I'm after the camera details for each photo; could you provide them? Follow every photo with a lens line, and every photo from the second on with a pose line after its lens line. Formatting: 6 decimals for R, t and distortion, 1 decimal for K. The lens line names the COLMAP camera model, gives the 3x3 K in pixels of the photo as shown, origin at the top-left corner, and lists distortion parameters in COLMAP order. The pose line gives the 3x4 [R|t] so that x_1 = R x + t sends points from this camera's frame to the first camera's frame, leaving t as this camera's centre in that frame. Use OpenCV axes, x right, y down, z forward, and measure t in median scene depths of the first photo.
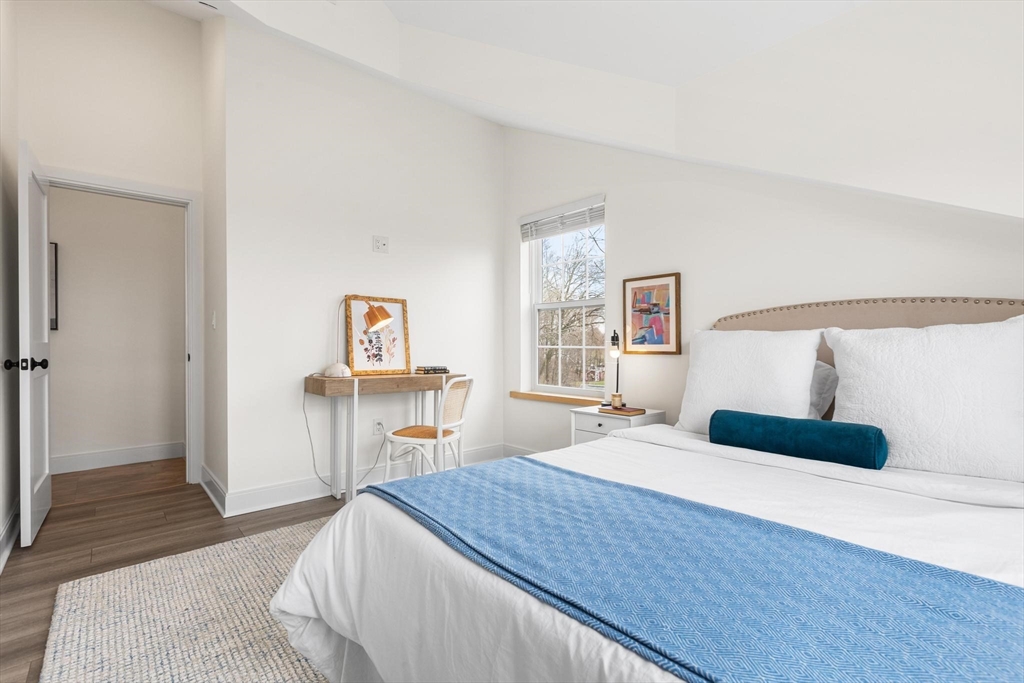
lens RADIAL K [[458.7, 0, 512.6], [0, 458.7, 342.7], [0, 0, 1]] dist [0.002069, 0.000471]
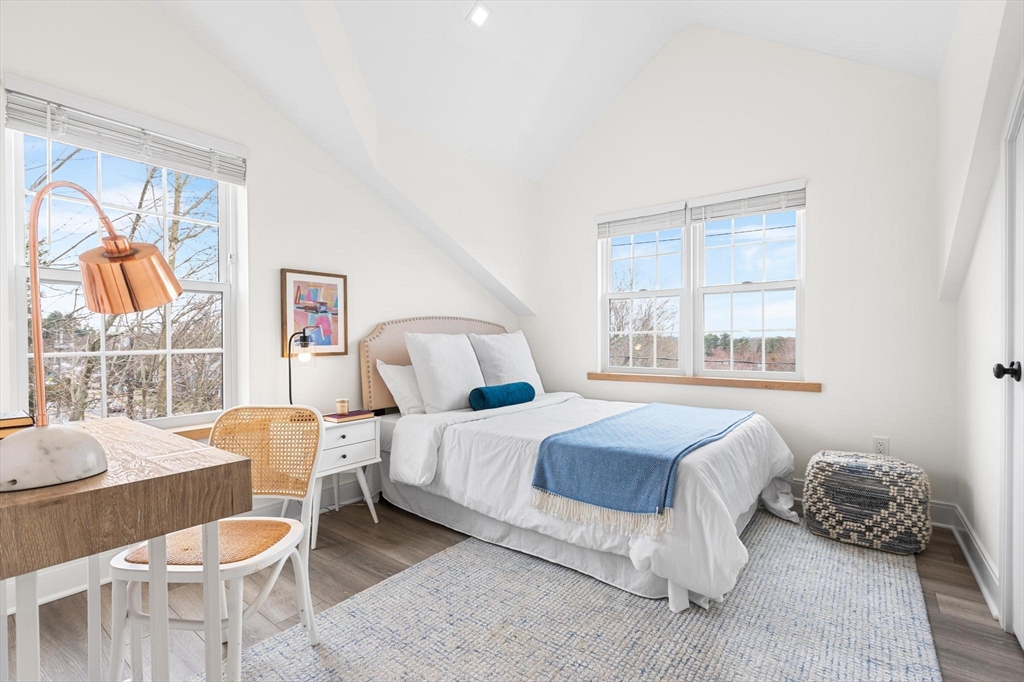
lens RADIAL K [[458.7, 0, 511.6], [0, 458.7, 342.7], [0, 0, 1]] dist [0.002069, 0.000471]
pose [[-0.195593, -0.004376, 0.980675, -0.696325], [0.005607, 0.999969, 0.005581, -0.004953], [-0.980669, 0.006591, -0.195562, 0.801036]]
